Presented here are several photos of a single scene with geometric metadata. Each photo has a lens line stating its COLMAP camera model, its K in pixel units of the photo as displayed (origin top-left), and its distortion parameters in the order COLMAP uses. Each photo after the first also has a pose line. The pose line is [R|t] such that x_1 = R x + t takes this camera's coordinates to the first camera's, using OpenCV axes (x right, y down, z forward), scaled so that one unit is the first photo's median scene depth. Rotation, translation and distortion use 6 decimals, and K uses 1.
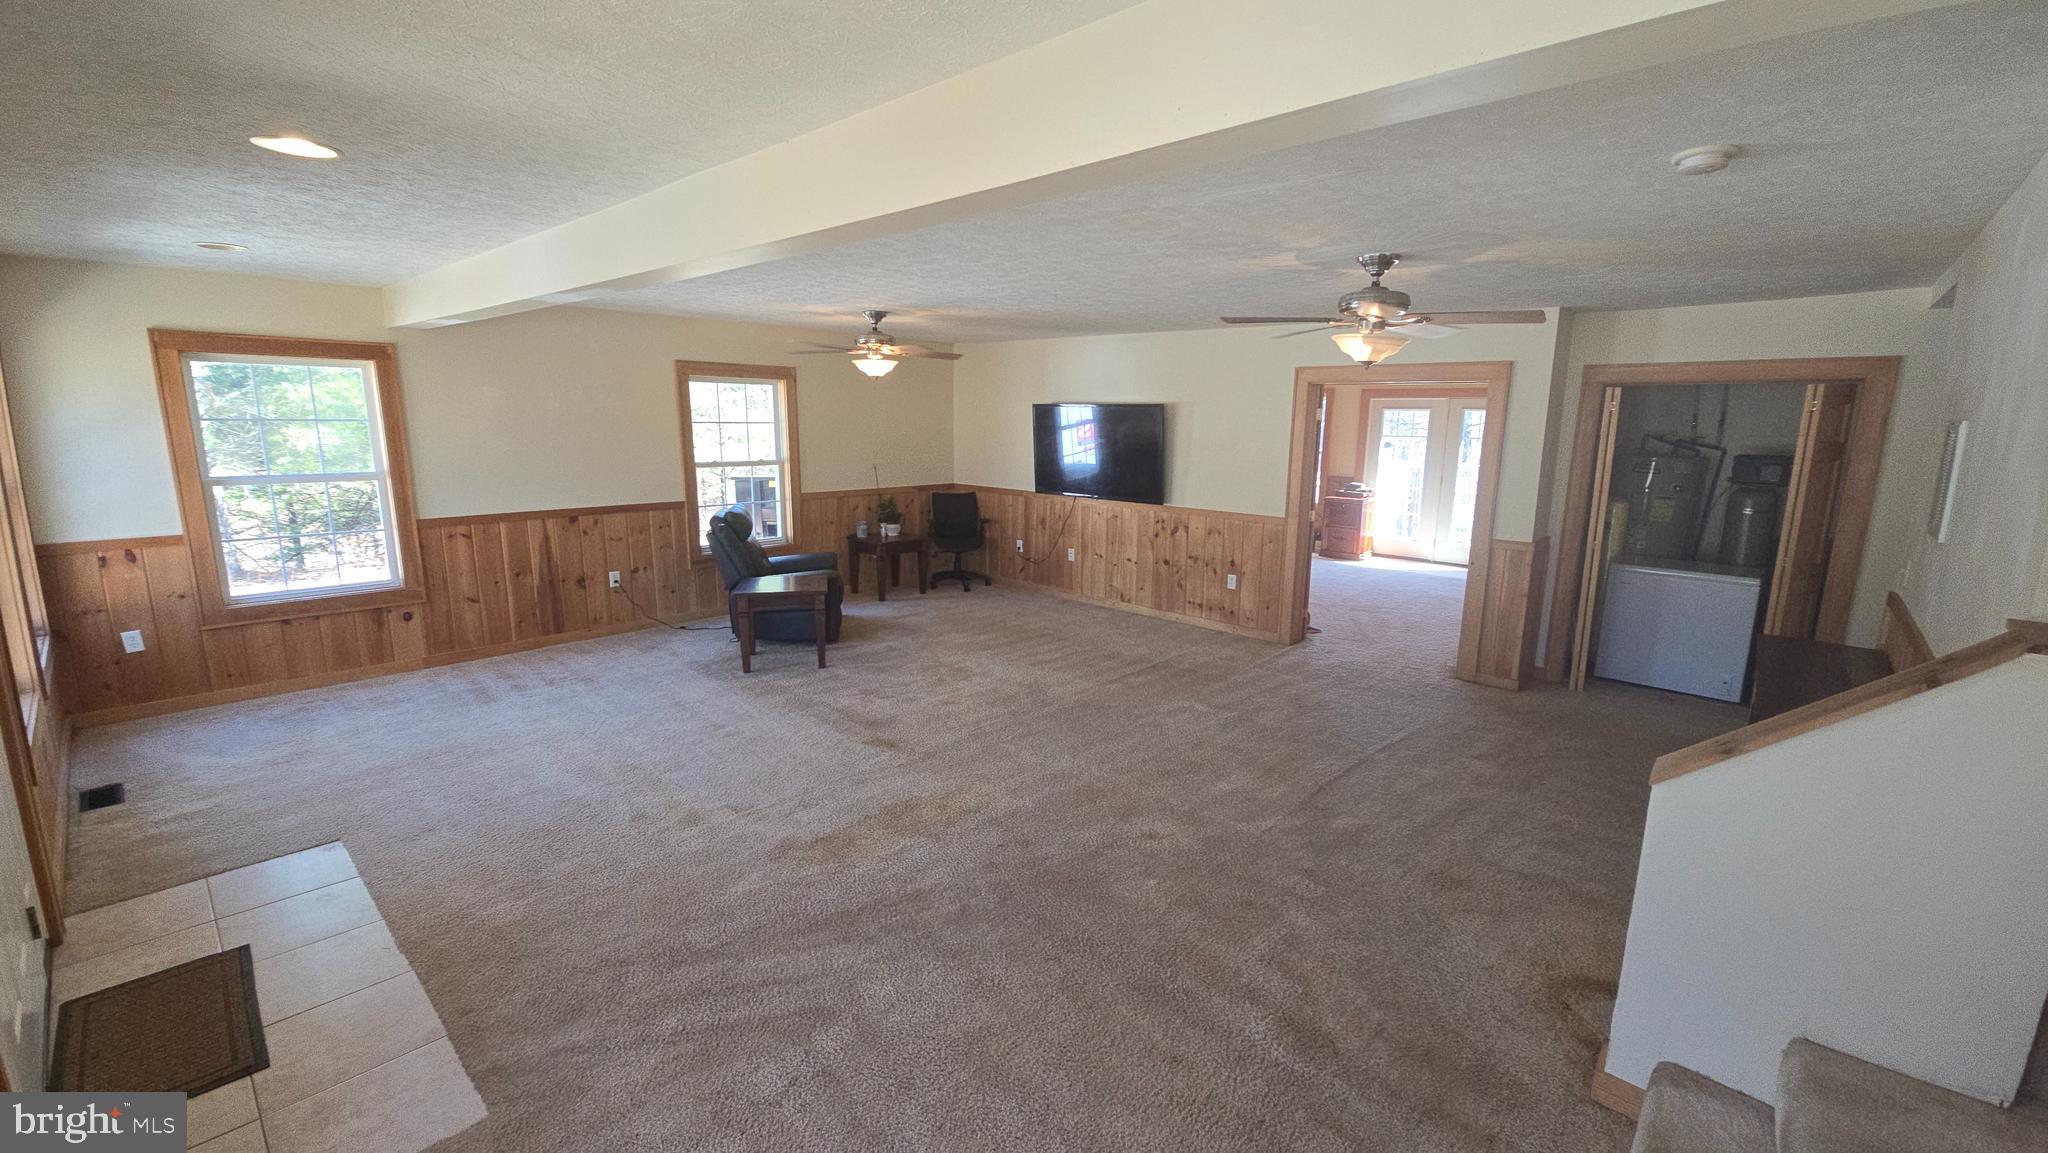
lens RADIAL K [[839.6, 0, 1044.0], [0, 839.6, 567.8], [0, 0, 1]] dist [0.010082, -0.005804]
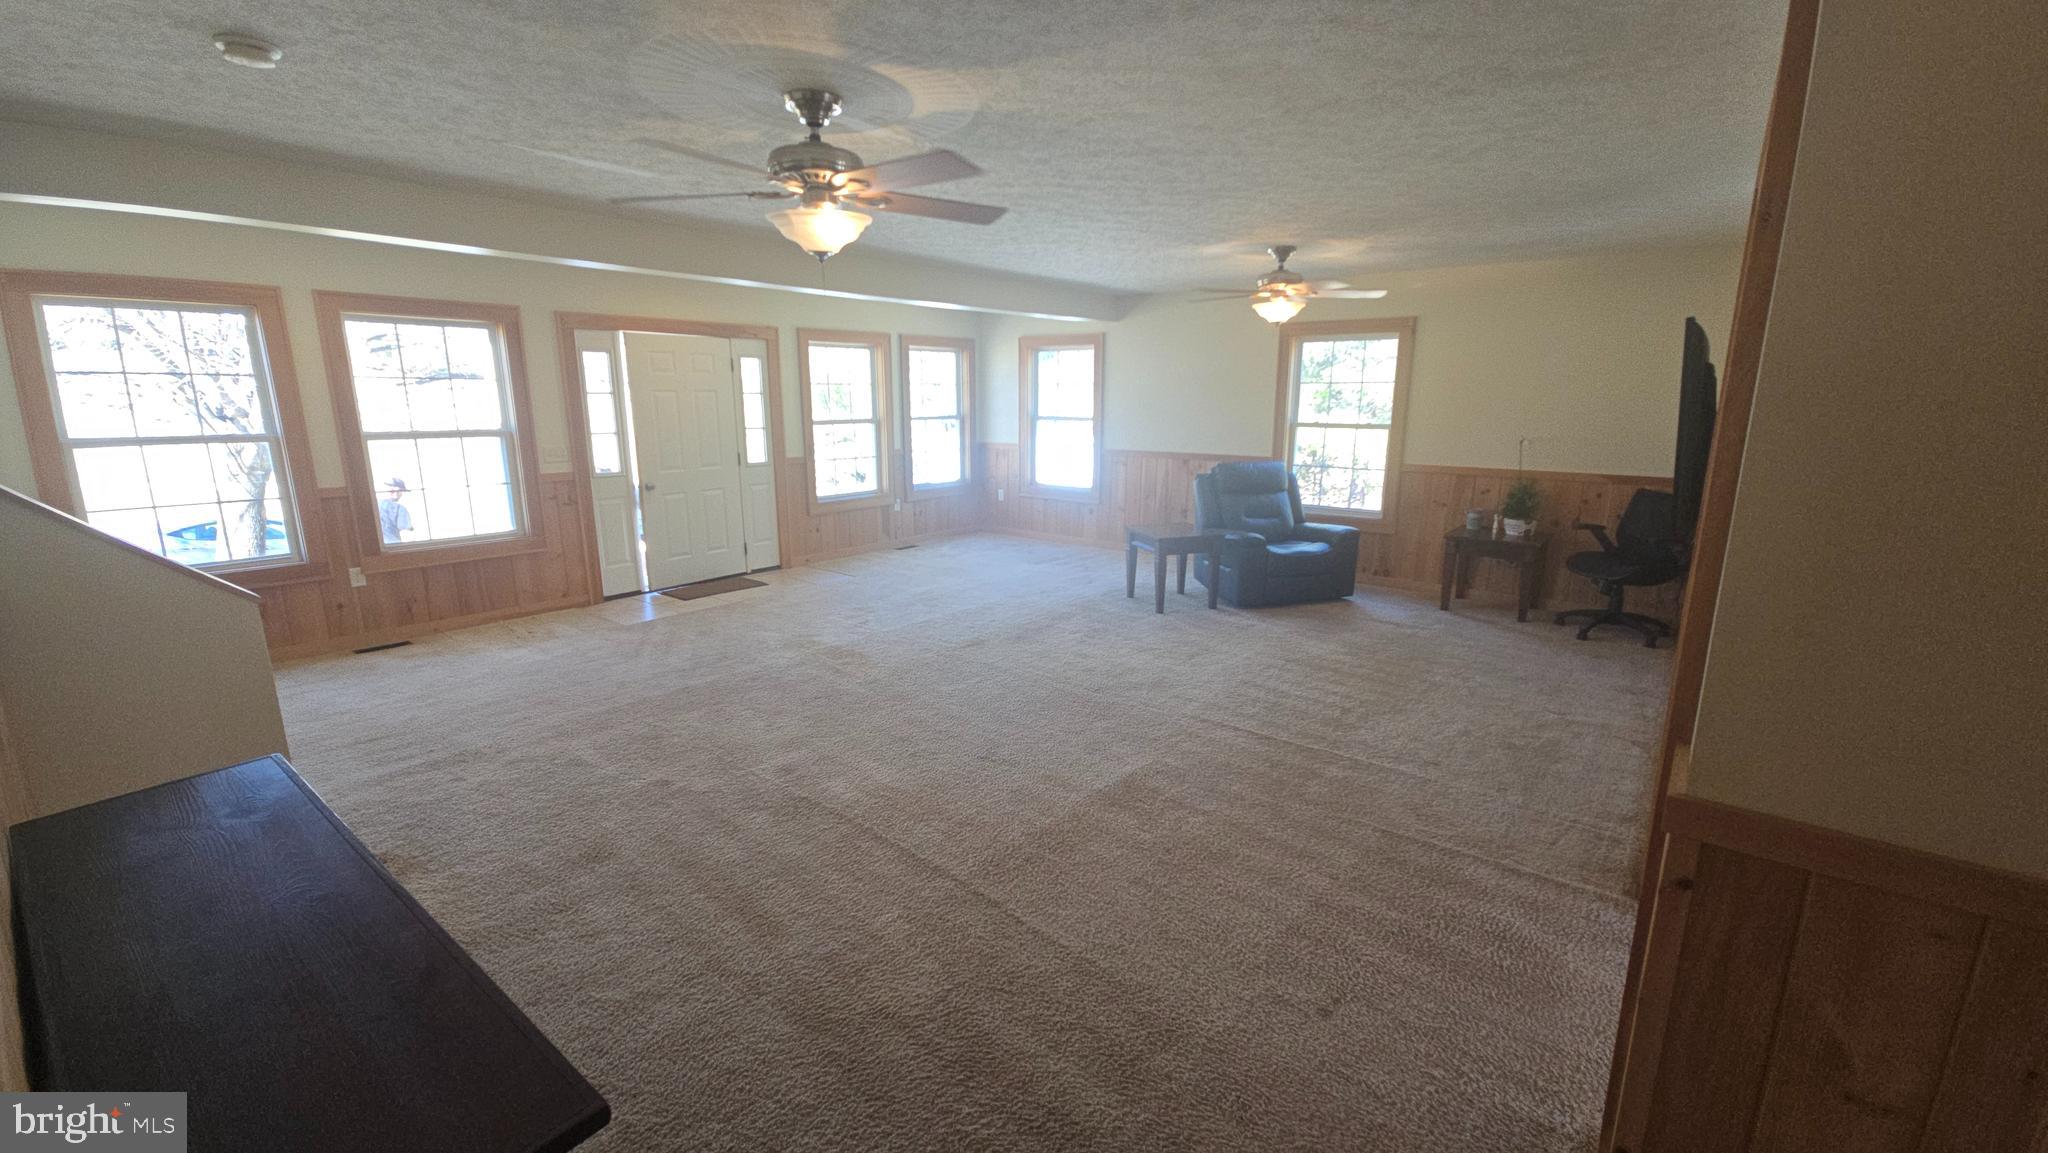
lens RADIAL K [[839.6, 0, 1023.8], [0, 839.6, 579.0], [0, 0, 1]] dist [0.010082, -0.005804]
pose [[0.041336, 0.205717, -0.977738, 0.634674], [-0.177280, 0.964558, 0.195449, -0.082534], [0.983292, 0.165254, 0.076341, 0.635483]]
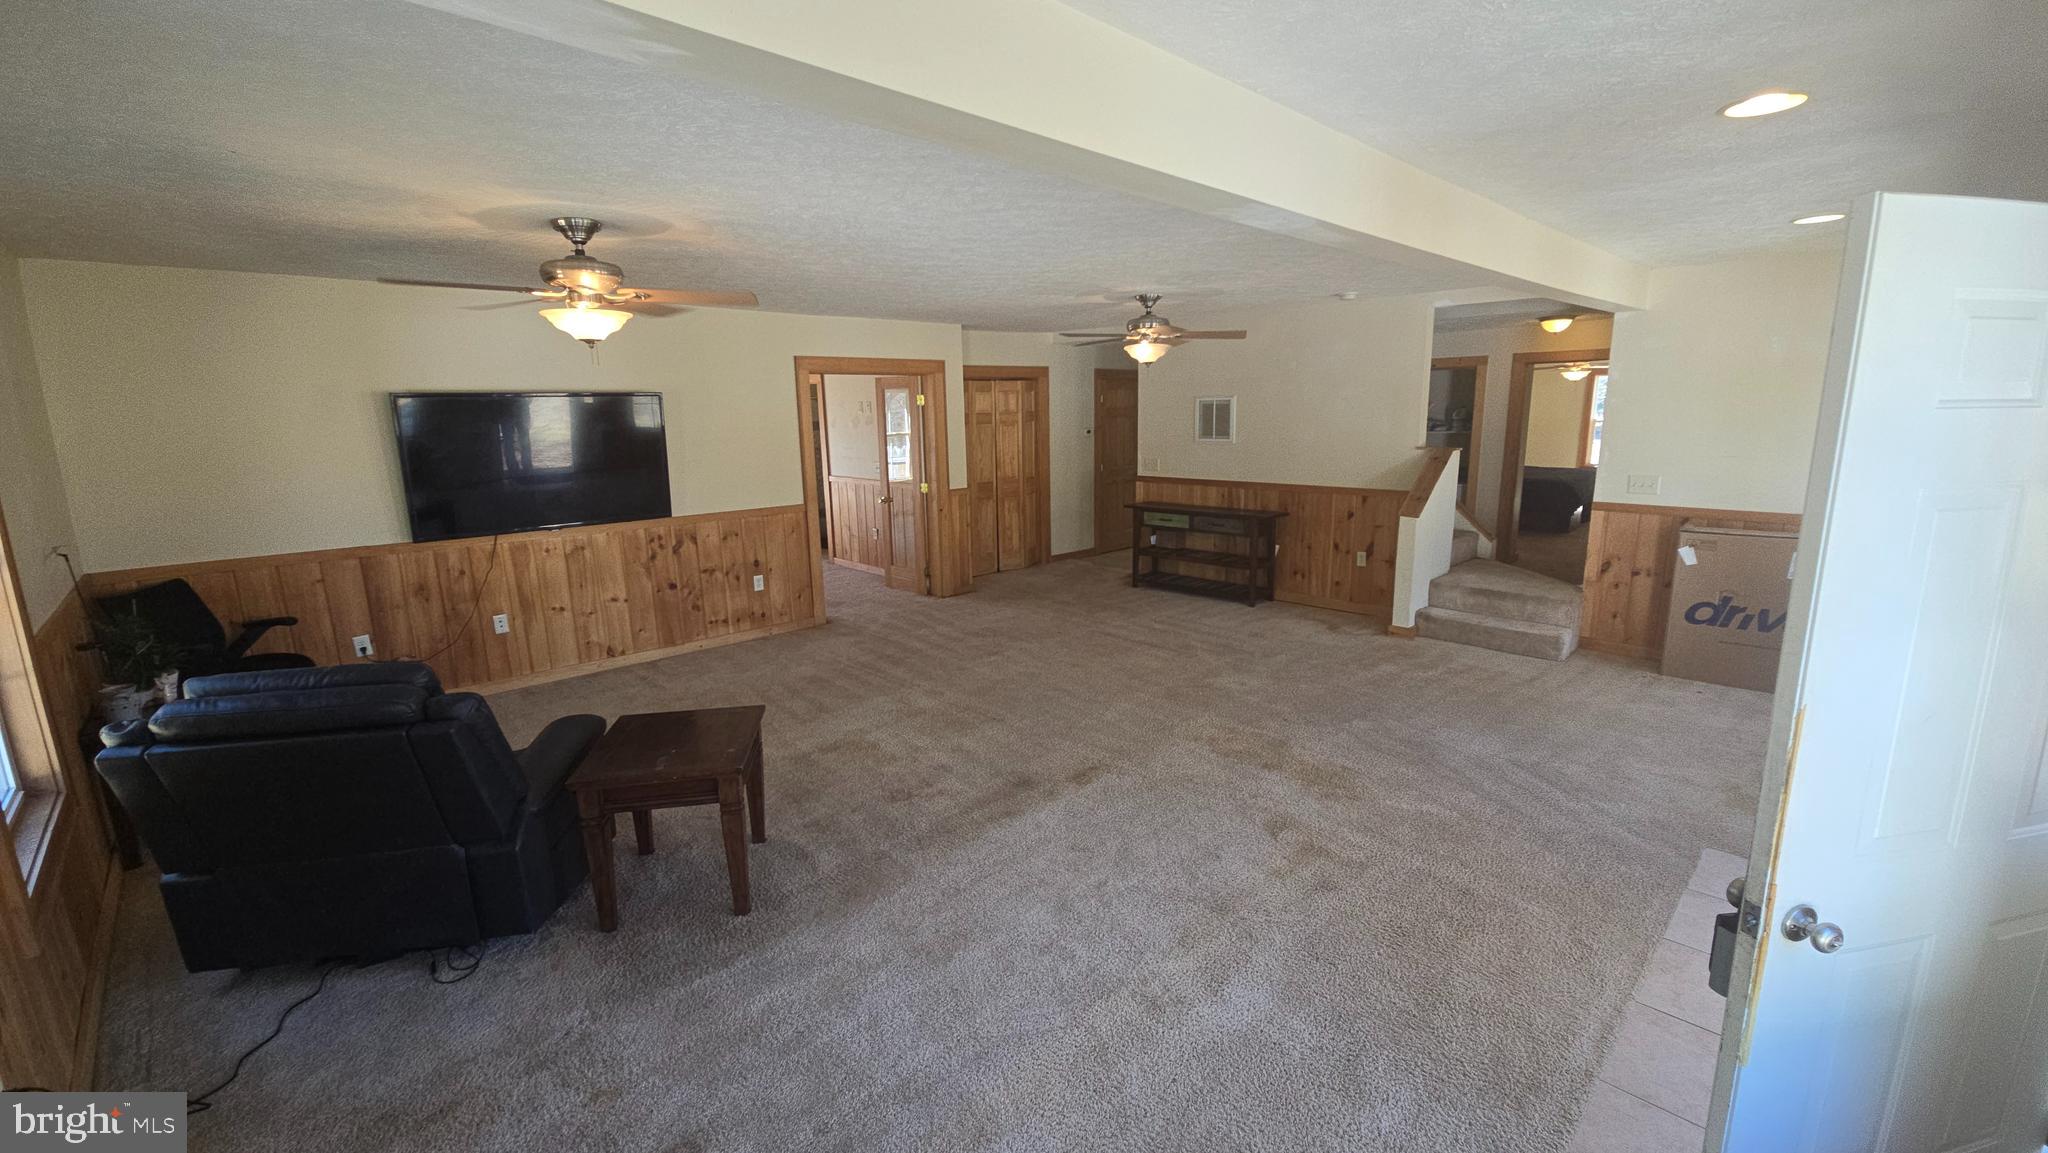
lens RADIAL K [[839.6, 0, 1020.3], [0, 839.6, 571.5], [0, 0, 1]] dist [0.010082, -0.005804]
pose [[0.066854, -0.211836, 0.975016, -0.671789], [0.193881, 0.961334, 0.195569, -0.122885], [-0.978744, 0.175963, 0.105340, 0.615484]]
